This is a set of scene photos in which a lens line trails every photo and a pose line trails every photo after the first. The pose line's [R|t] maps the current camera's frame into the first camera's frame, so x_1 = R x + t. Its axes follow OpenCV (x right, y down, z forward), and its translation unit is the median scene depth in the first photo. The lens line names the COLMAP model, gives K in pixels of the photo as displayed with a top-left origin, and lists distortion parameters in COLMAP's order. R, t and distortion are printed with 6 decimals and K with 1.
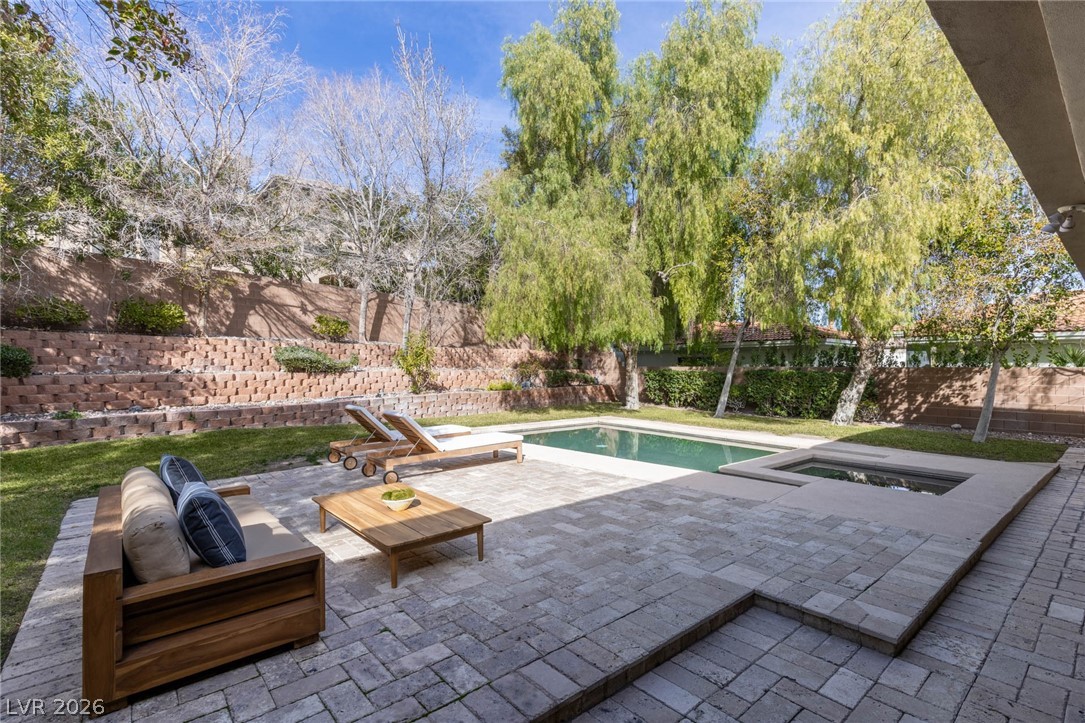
lens RADIAL K [[500.5, 0, 545.6], [0, 500.5, 365.5], [0, 0, 1]] dist [0.014972, -0.000959]
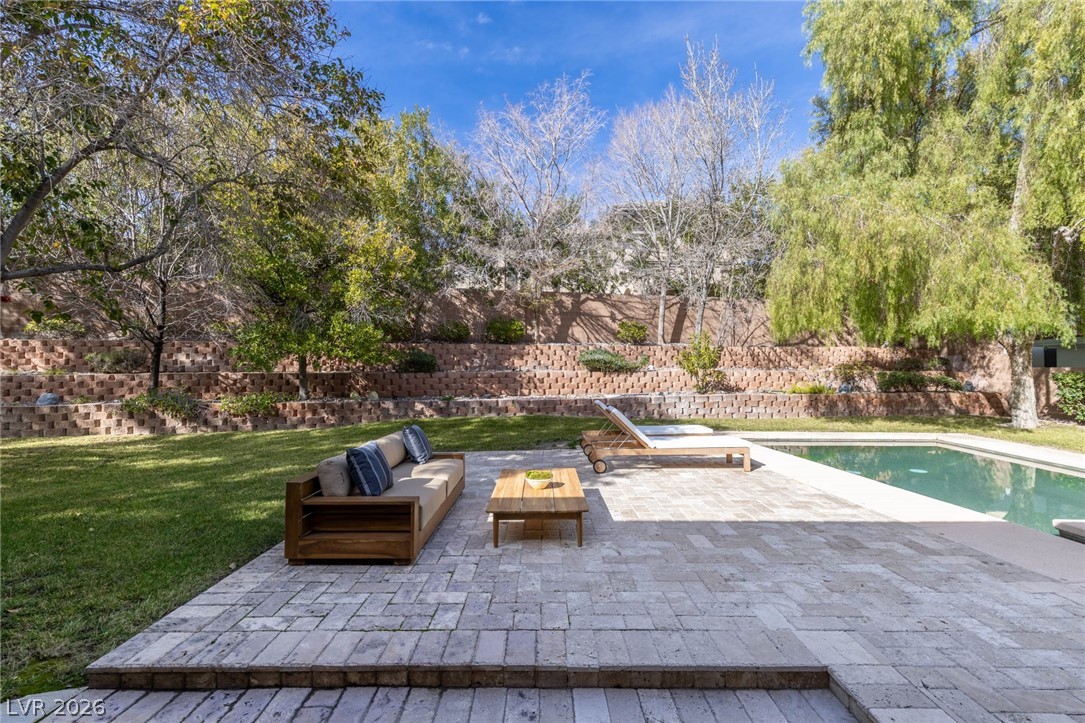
lens RADIAL K [[487.8, 0, 544.9], [0, 487.8, 360.4], [0, 0, 1]] dist [0.011577, -0.001186]
pose [[0.761096, -0.008478, -0.648584, 0.162490], [0.000300, 0.999919, -0.012718, 0.001741], [0.648639, 0.009485, 0.761037, 0.051126]]
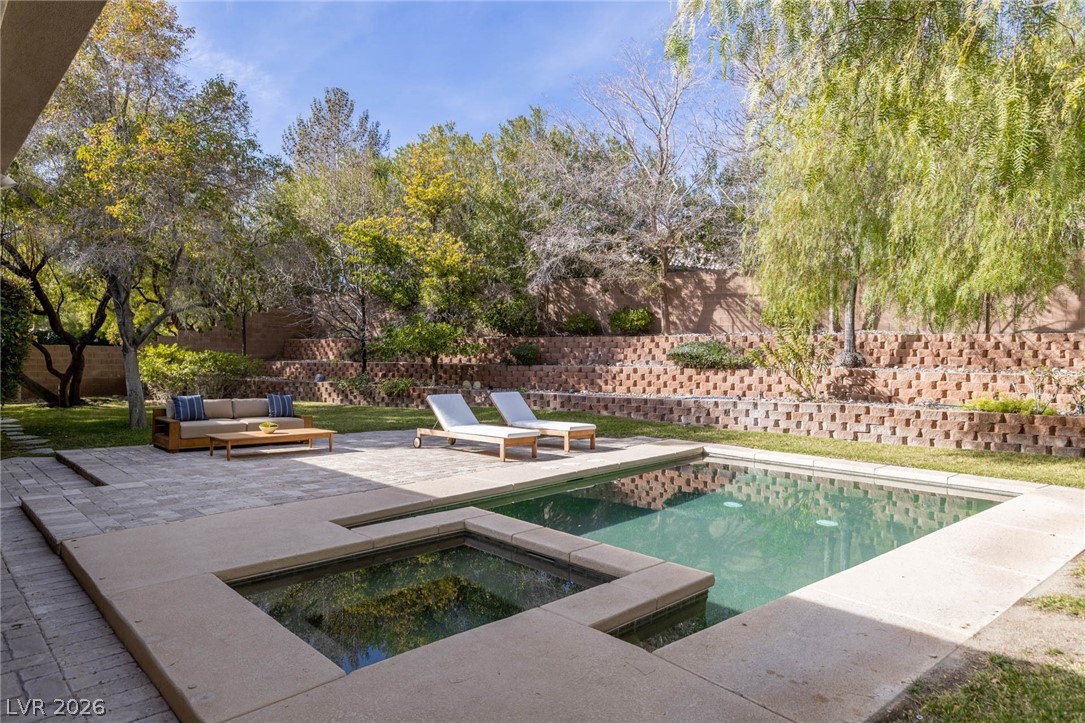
lens RADIAL K [[659.2, 0, 546.0], [0, 659.2, 360.6], [0, 0, 1]] dist [0.006273, -0.003884]
pose [[0.077288, 0.001661, -0.997007, 0.766853], [-0.014485, 0.999895, 0.000543, 0.002851], [0.996904, 0.014400, 0.077304, 0.643273]]
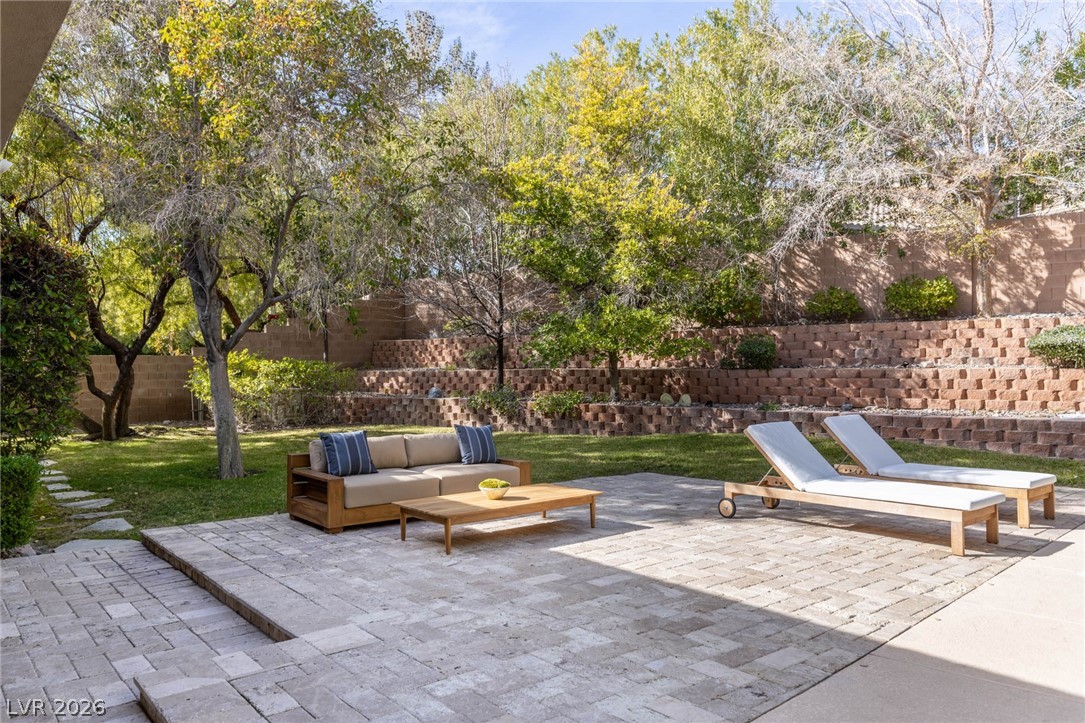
lens RADIAL K [[793.4, 0, 545.9], [0, 793.4, 361.5], [0, 0, 1]] dist [0.007357, -0.001913]
pose [[-0.015571, -0.001814, -0.999877, 0.473668], [0.007016, 0.999974, -0.001924, 0.003453], [0.999854, -0.007045, -0.015558, 0.402268]]
